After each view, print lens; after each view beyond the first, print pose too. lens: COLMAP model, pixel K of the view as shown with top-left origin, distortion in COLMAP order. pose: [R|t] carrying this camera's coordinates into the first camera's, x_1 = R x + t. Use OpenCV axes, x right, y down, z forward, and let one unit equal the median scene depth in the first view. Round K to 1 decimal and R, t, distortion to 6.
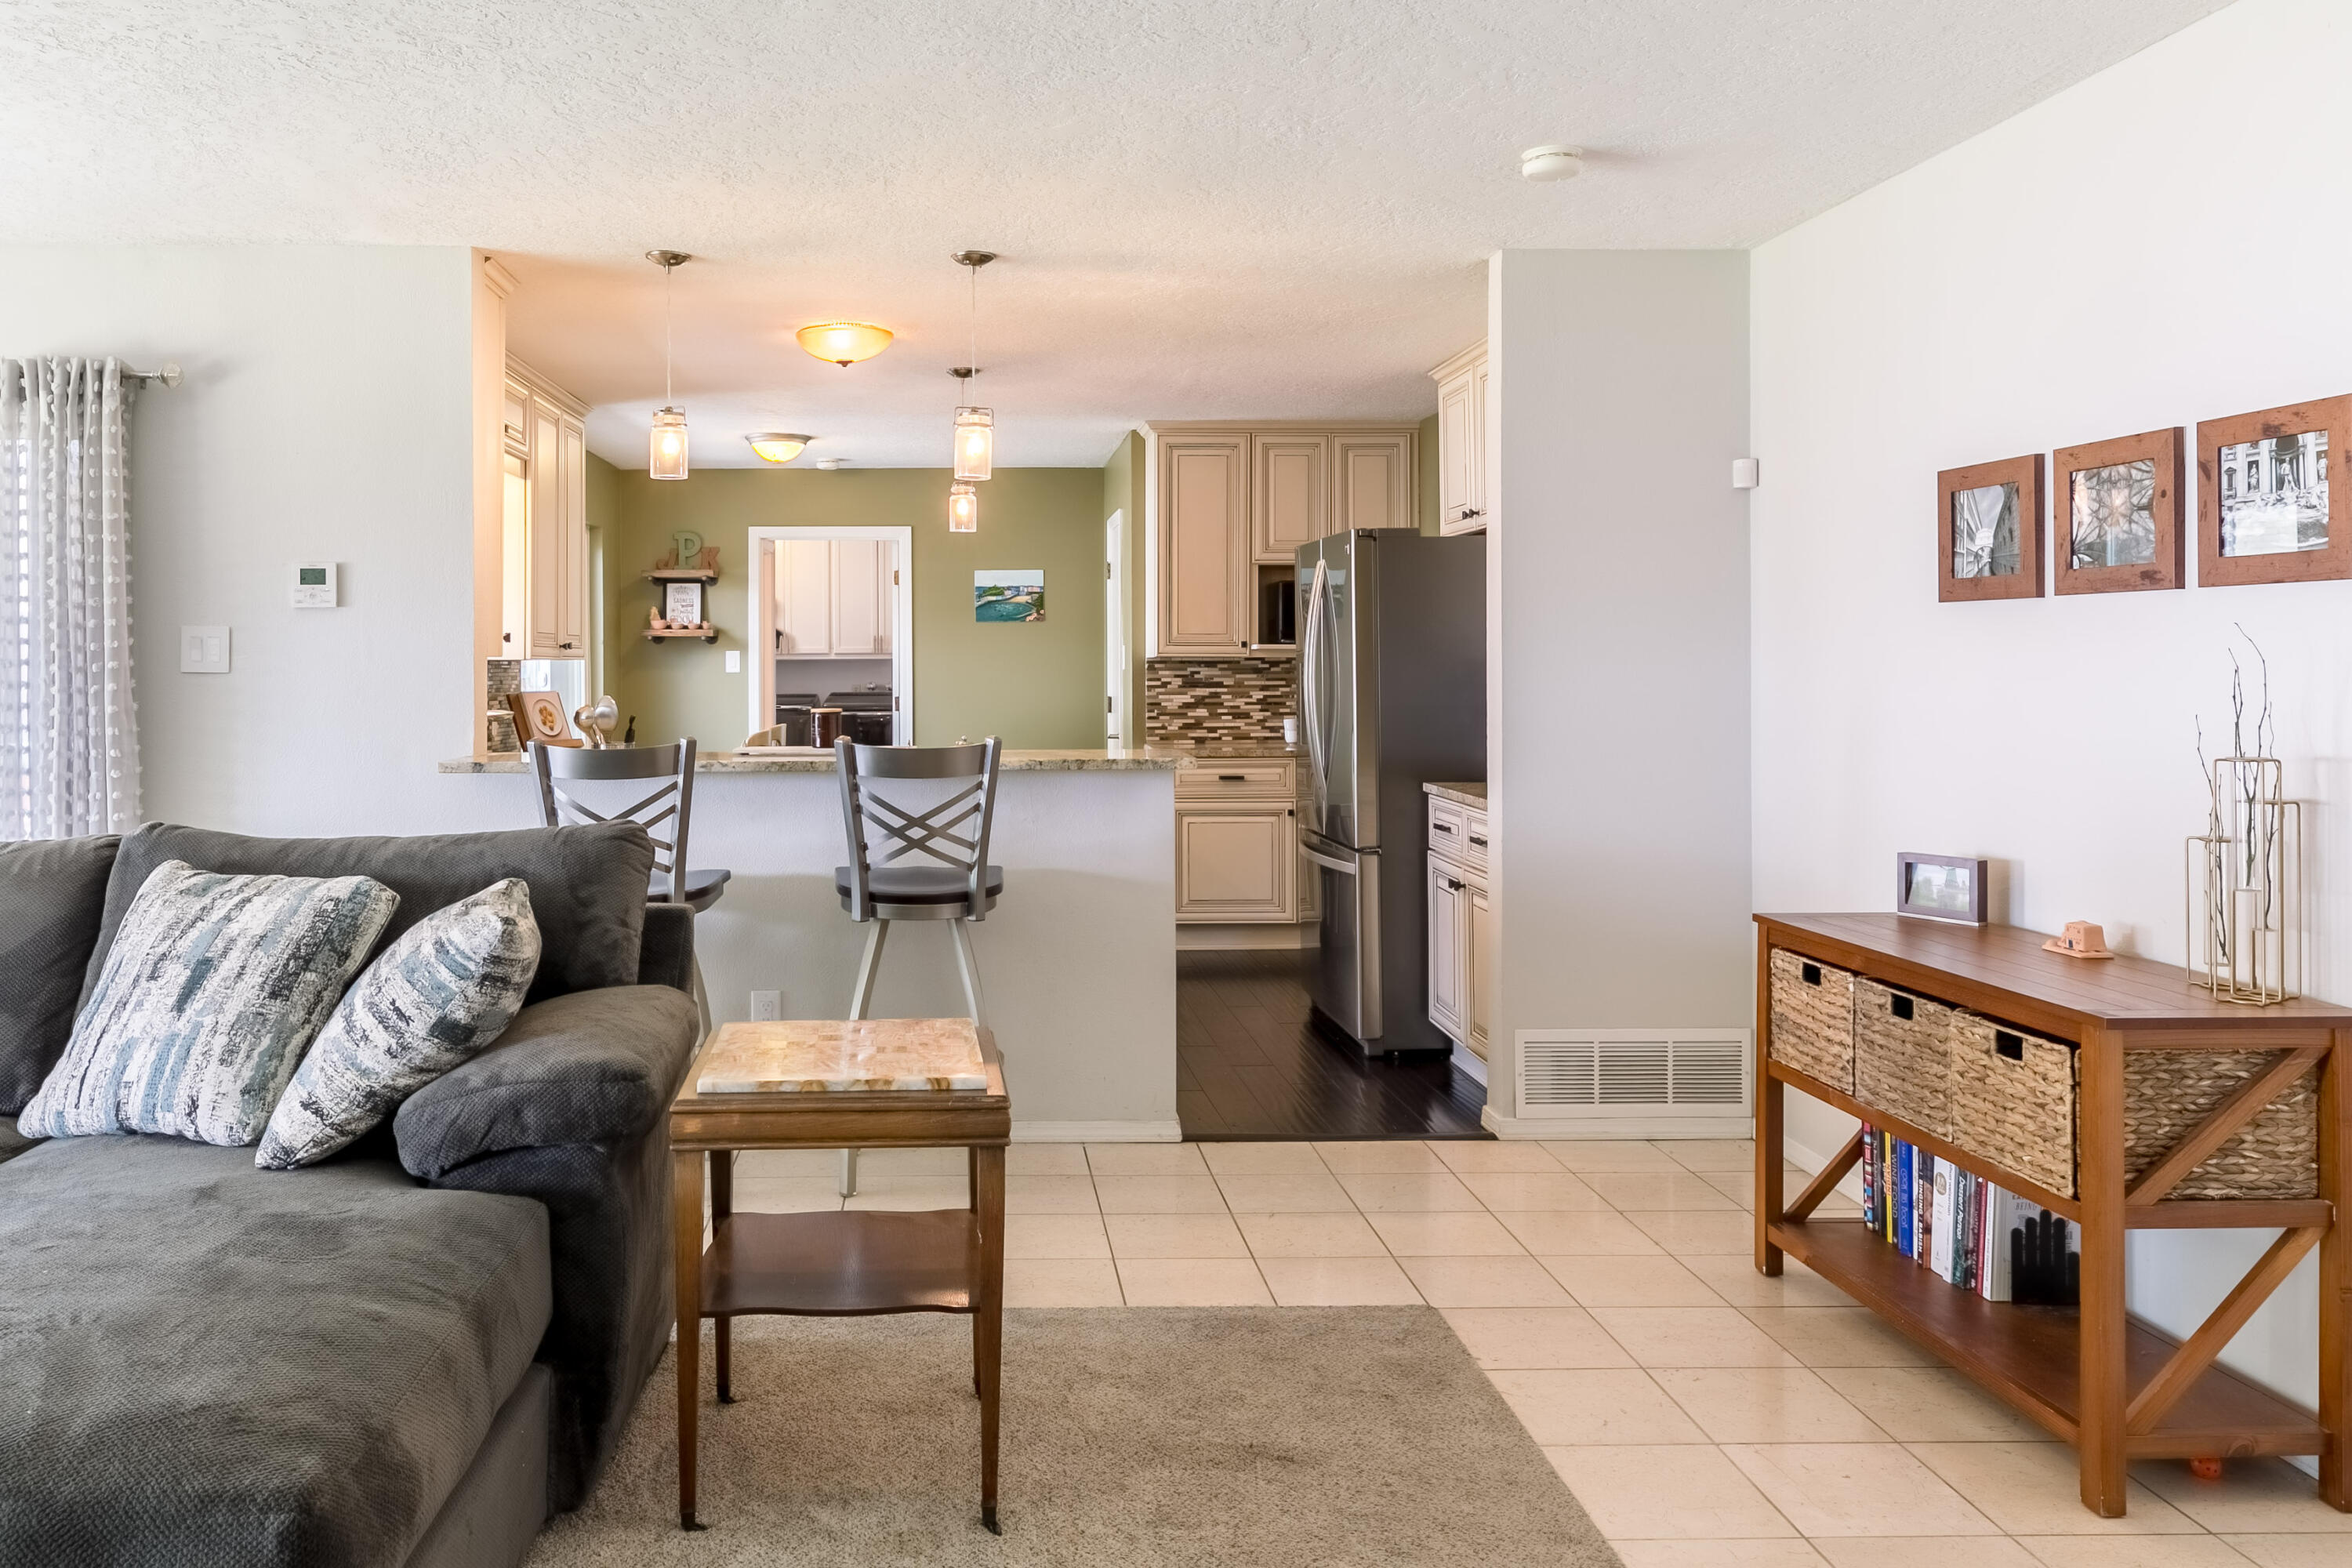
lens RADIAL K [[1734.8, 0, 1040.0], [0, 1734.8, 663.6], [0, 0, 1]] dist [0.001416, -0.007145]
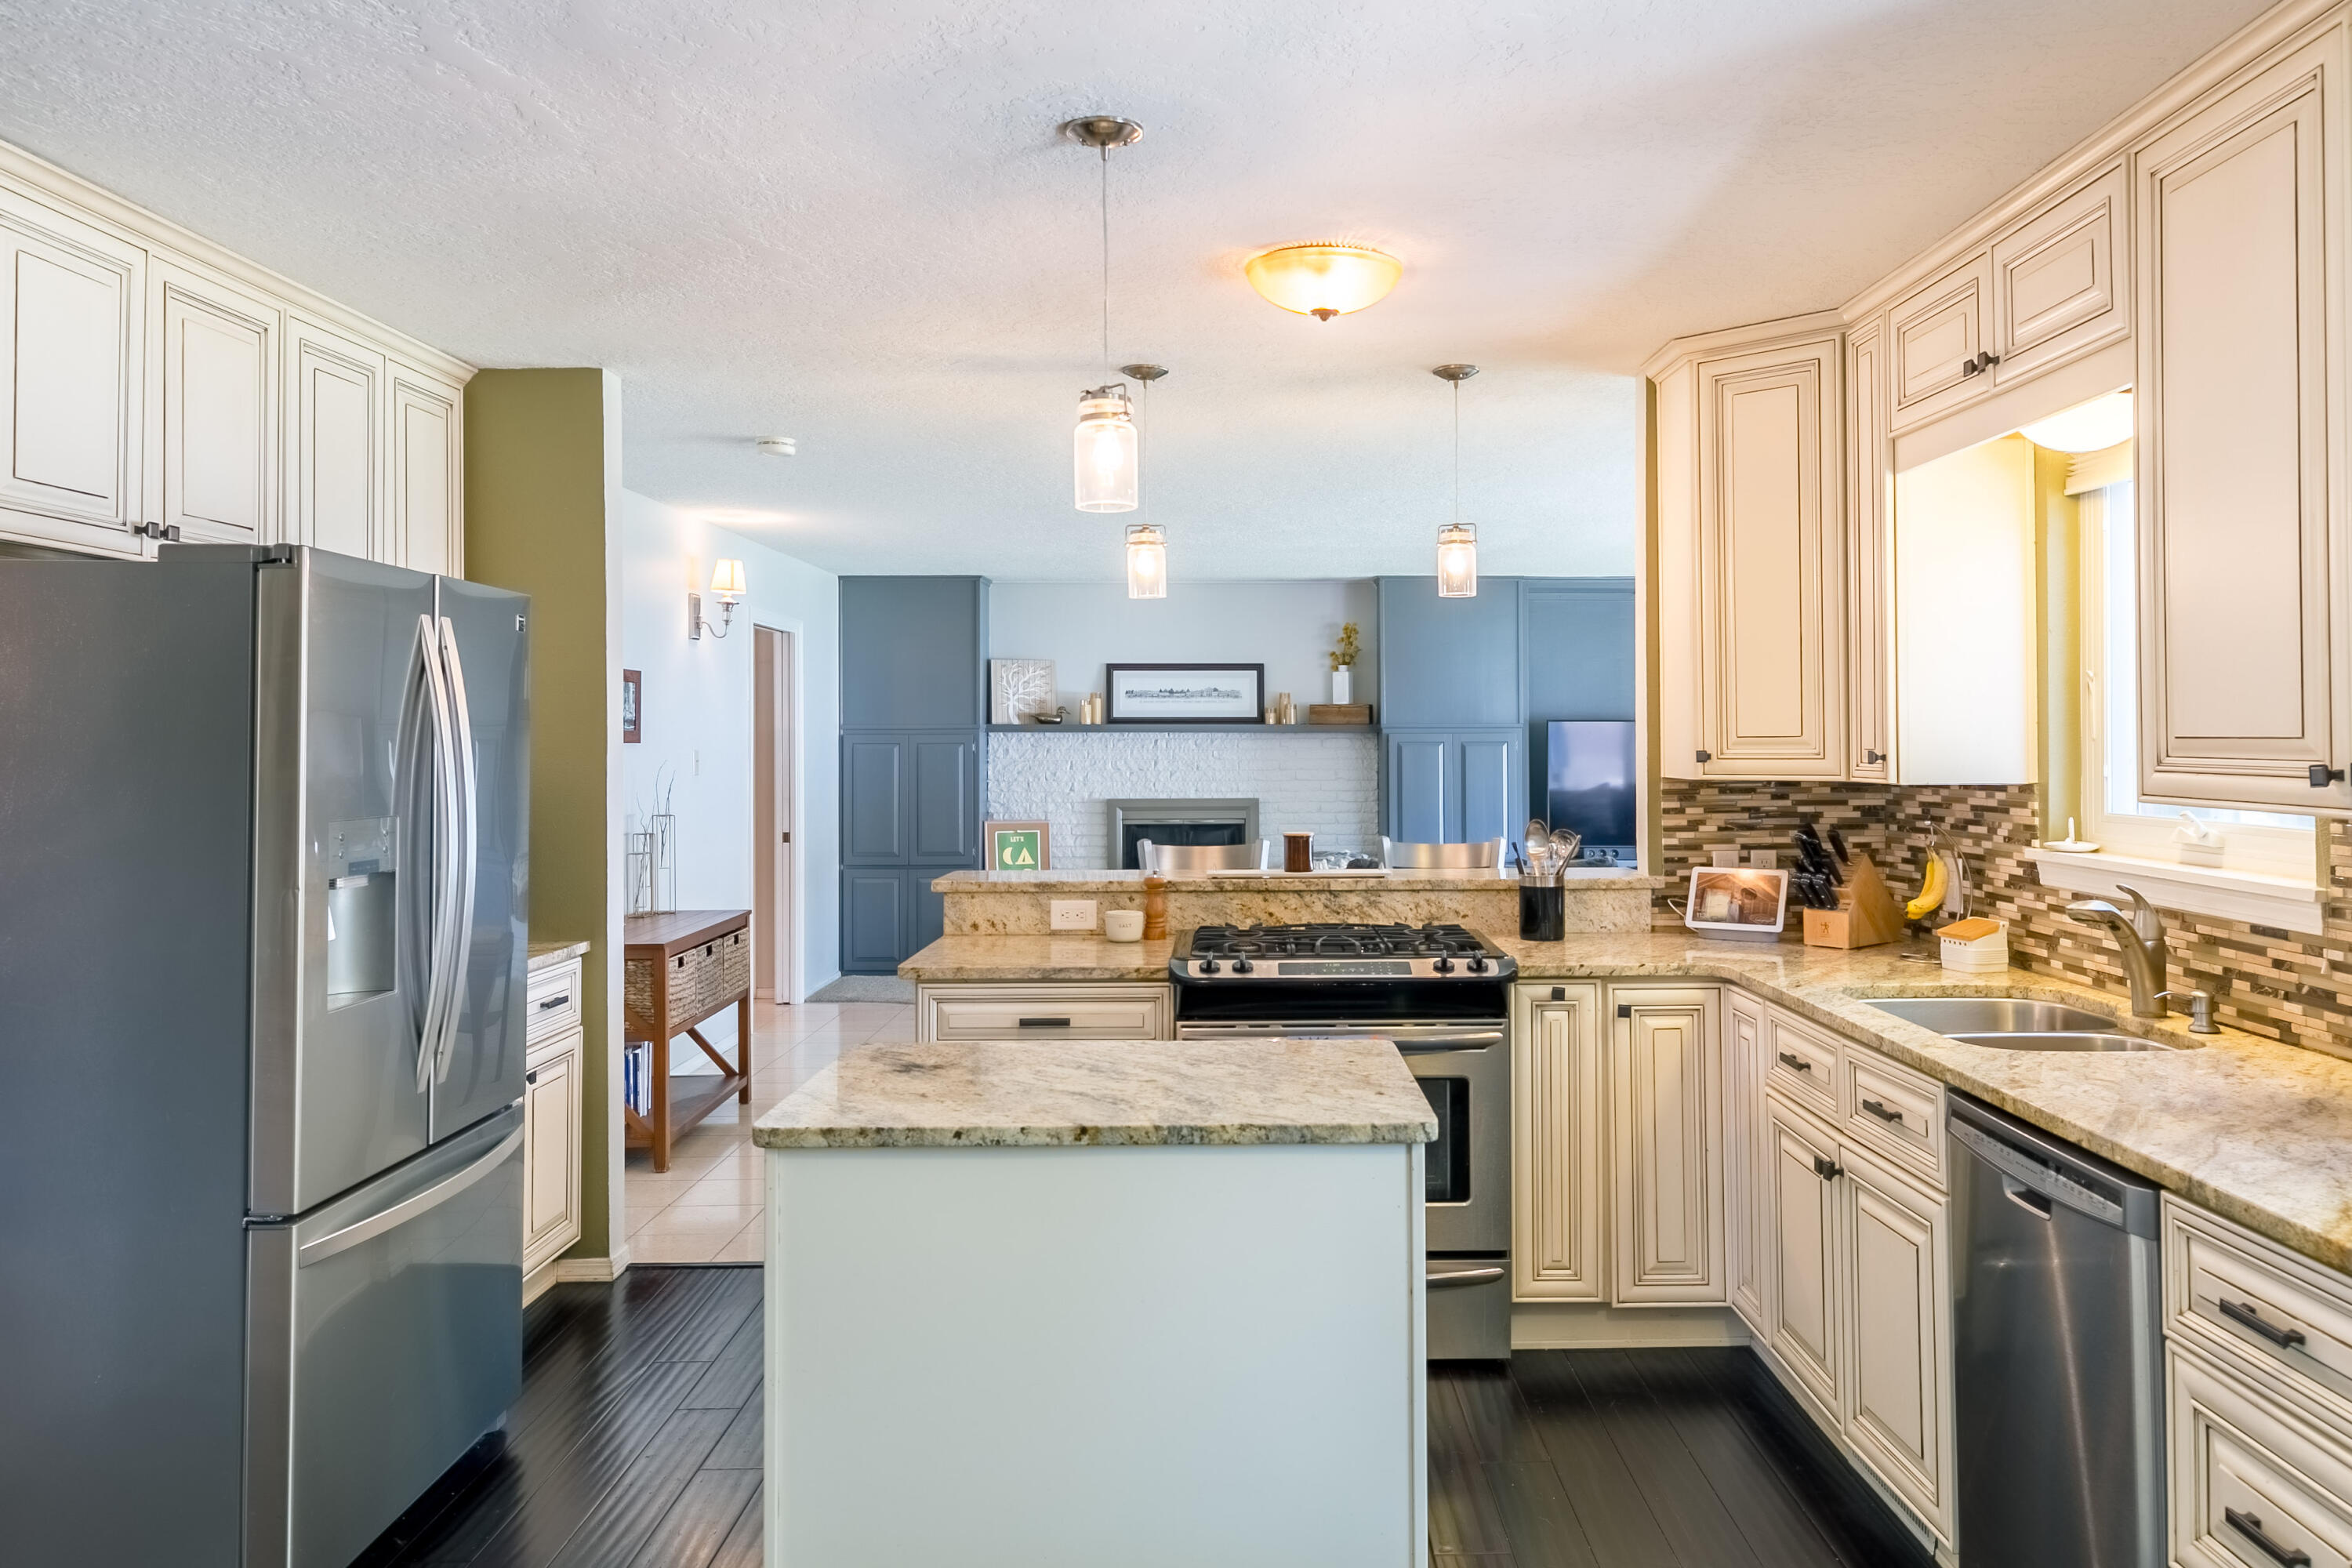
lens RADIAL K [[1734.8, 0, 1248.3], [0, 1734.8, 733.8], [0, 0, 1]] dist [0.001416, -0.007145]
pose [[-0.999428, 0.006576, 0.033174, -0.170160], [0.006528, 0.999977, -0.001545, -0.039658], [-0.033183, -0.001327, -0.999448, 2.651029]]
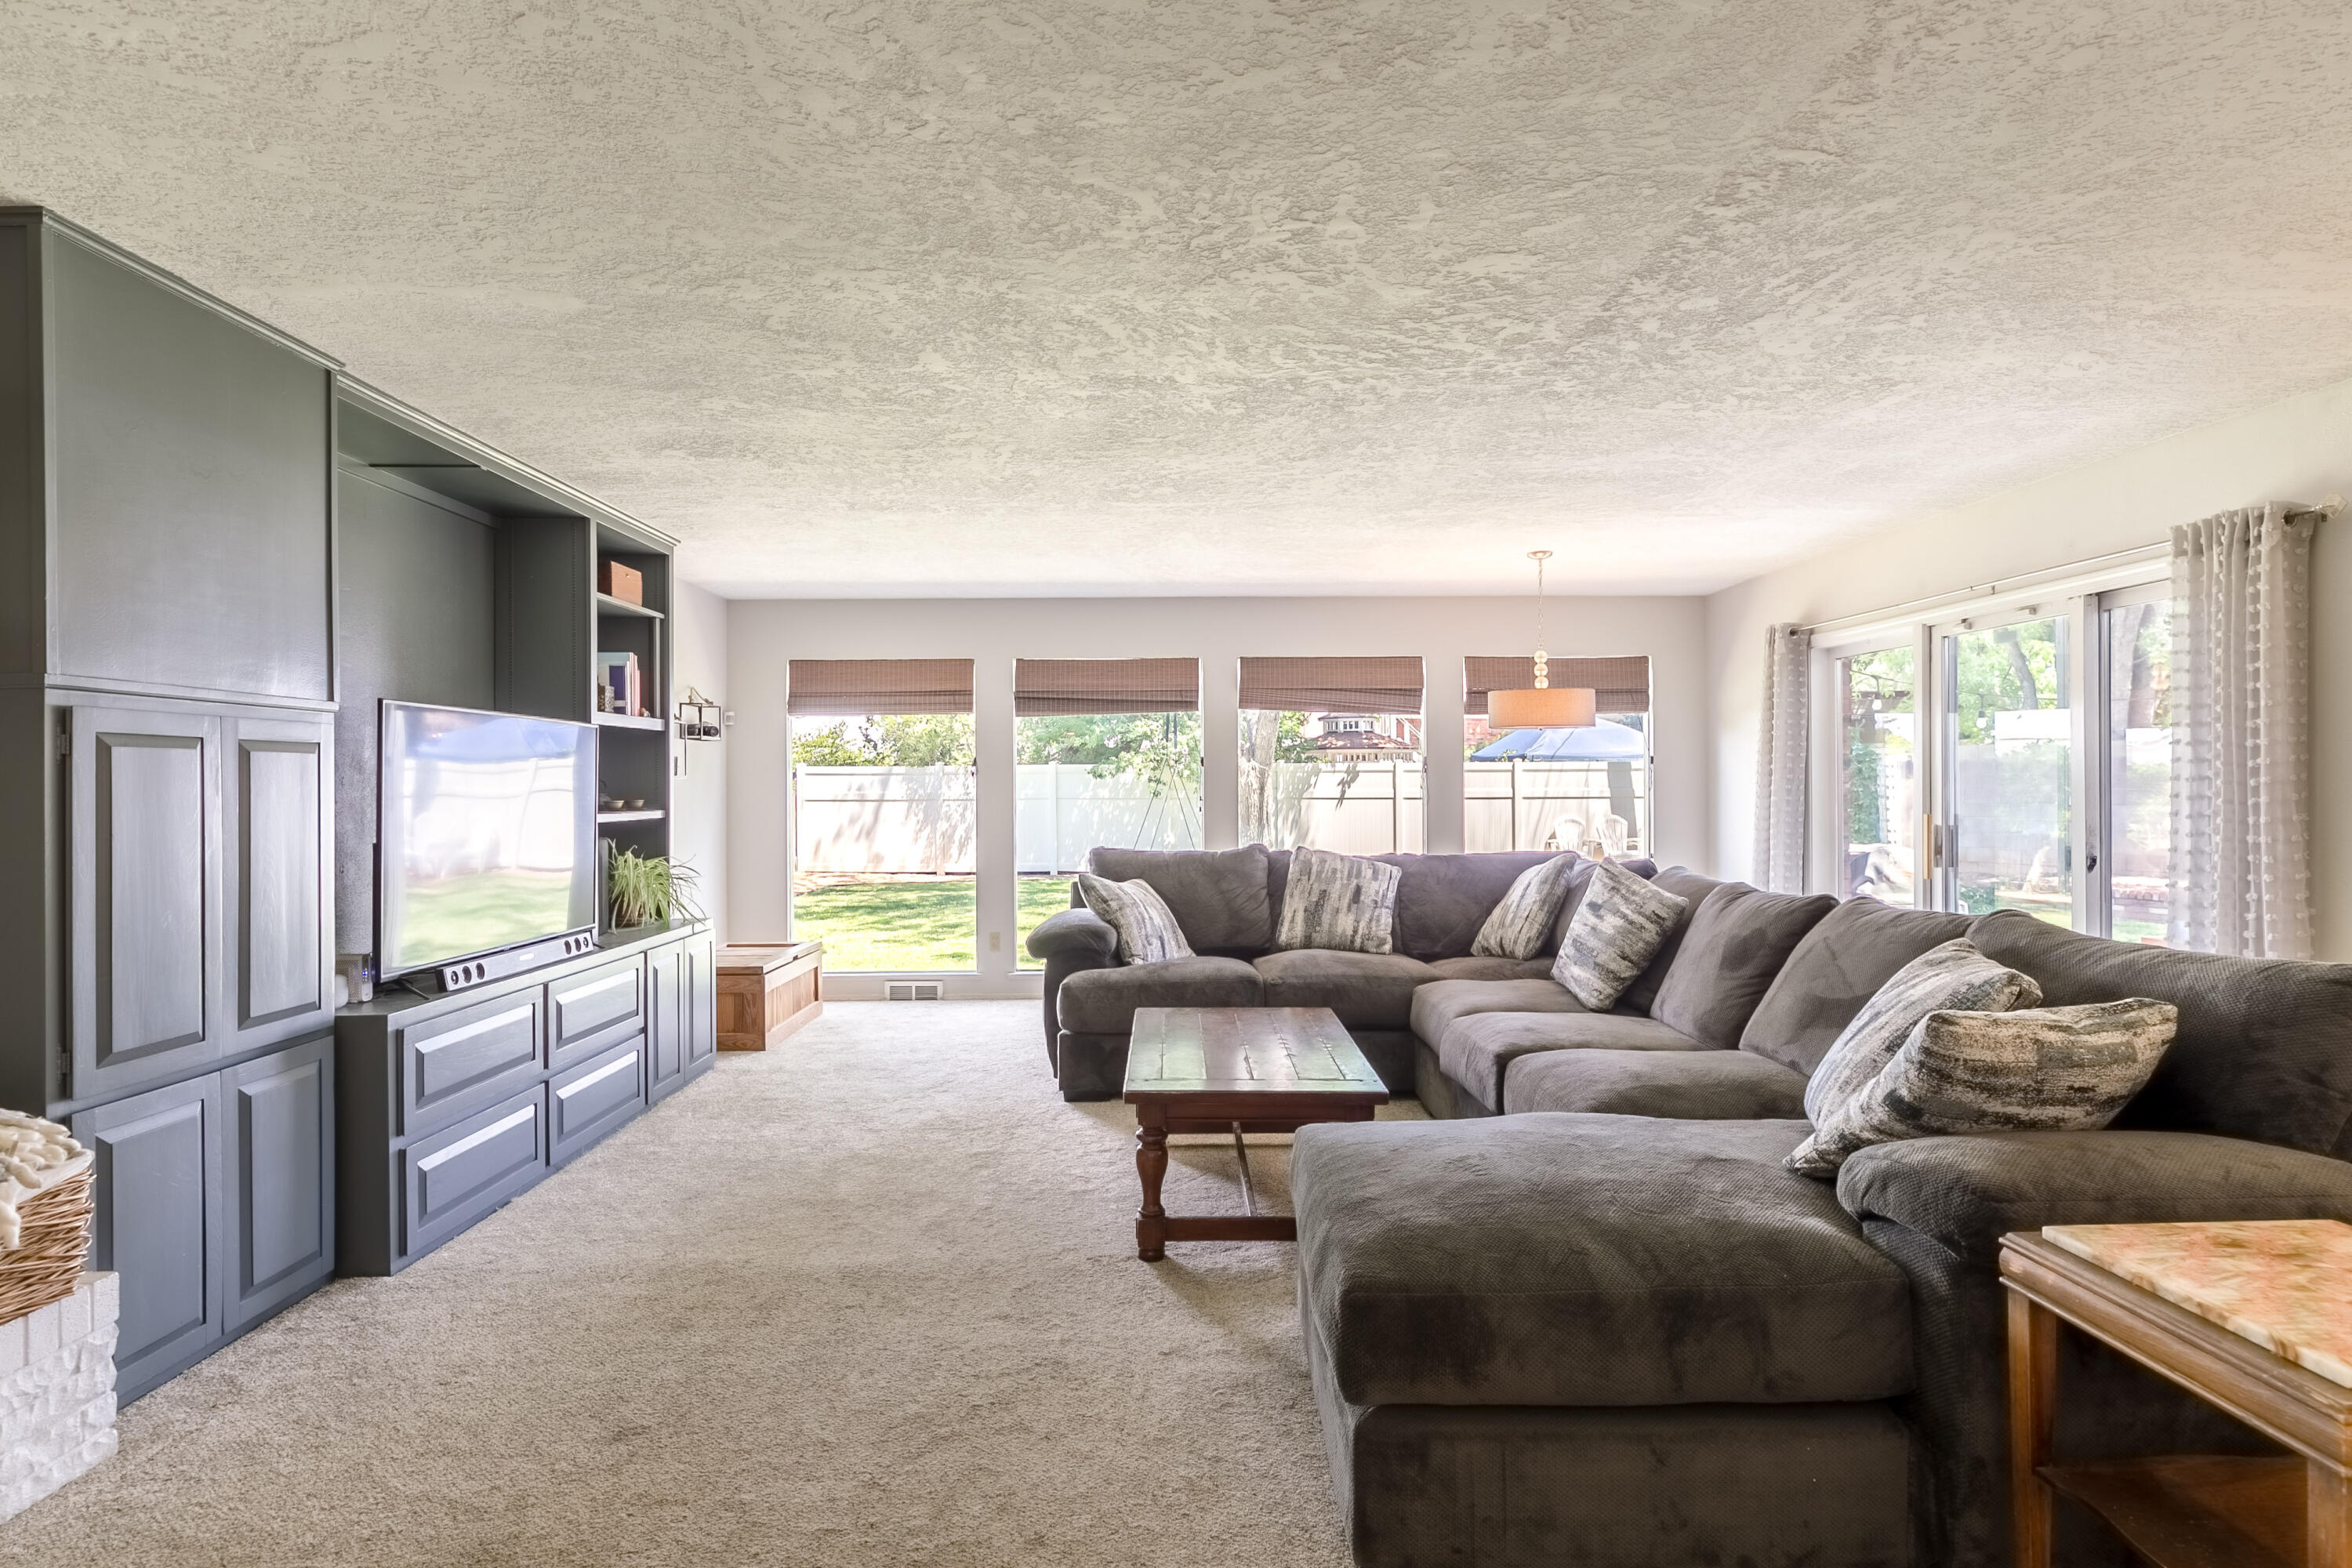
lens RADIAL K [[1281.7, 0, 1183.5], [0, 1281.7, 786.2], [0, 0, 1]] dist [0.000756, 0.000279]
pose [[-0.031039, 0.006975, -0.999494, 0.376672], [0.001949, 0.999974, 0.006918, -0.002424], [0.999516, -0.001733, -0.031051, 0.409985]]
